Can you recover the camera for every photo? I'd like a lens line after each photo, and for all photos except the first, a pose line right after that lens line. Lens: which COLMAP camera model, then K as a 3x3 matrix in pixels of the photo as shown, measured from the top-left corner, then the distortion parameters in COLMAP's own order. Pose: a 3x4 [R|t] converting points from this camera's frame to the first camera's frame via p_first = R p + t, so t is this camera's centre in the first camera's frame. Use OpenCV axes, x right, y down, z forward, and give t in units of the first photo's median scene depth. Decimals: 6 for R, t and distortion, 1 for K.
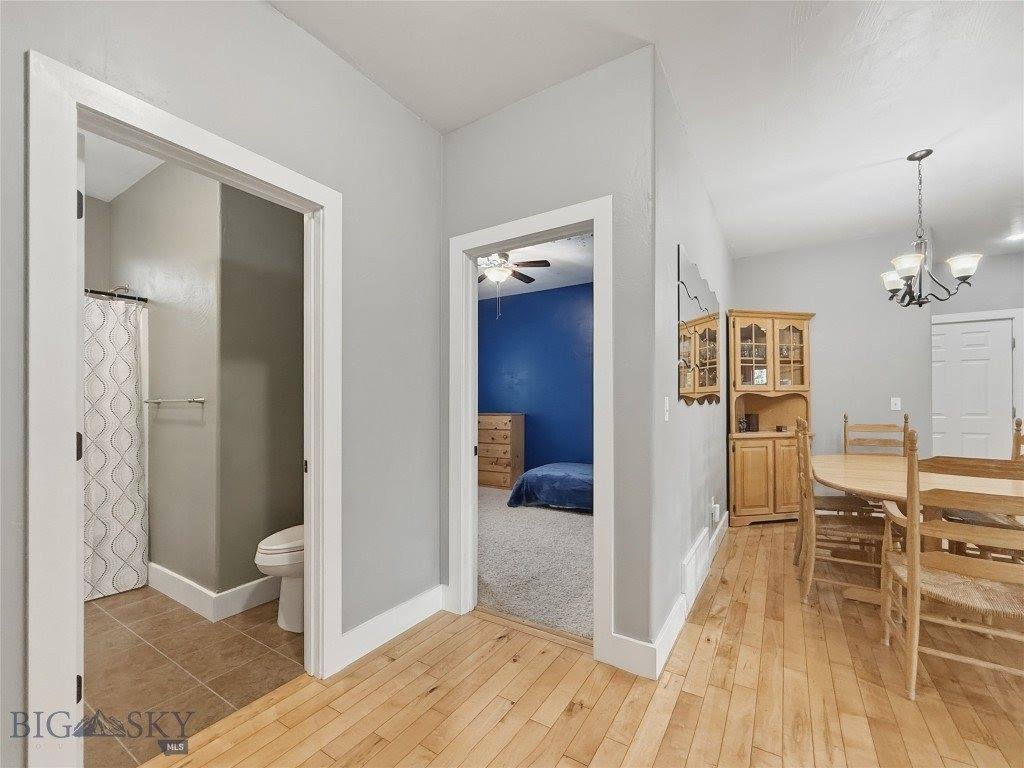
lens RADIAL K [[435.8, 0, 511.2], [0, 435.8, 401.9], [0, 0, 1]] dist [0.002108, 0.000242]
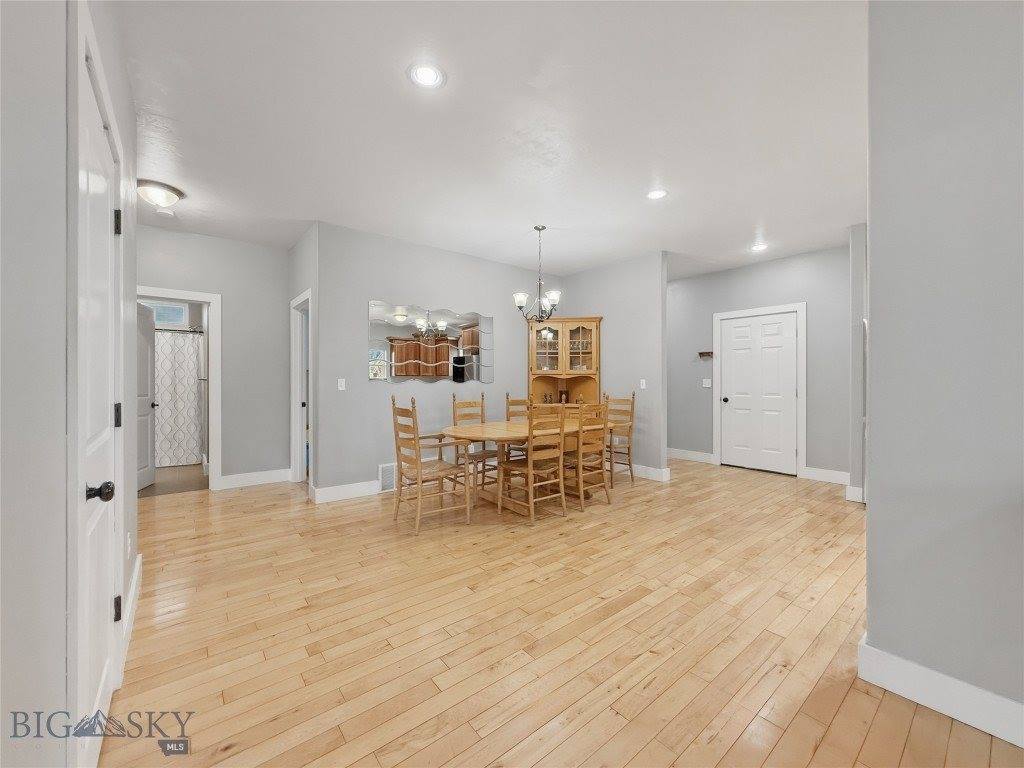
lens RADIAL K [[412.1, 0, 510.5], [0, 412.1, 382.0], [0, 0, 1]] dist [0.000555, 0.000325]
pose [[0.947504, 0.007371, -0.319659, 0.938851], [-0.006602, 0.999972, 0.003489, -0.003382], [0.319676, -0.001195, 0.947526, -0.330541]]
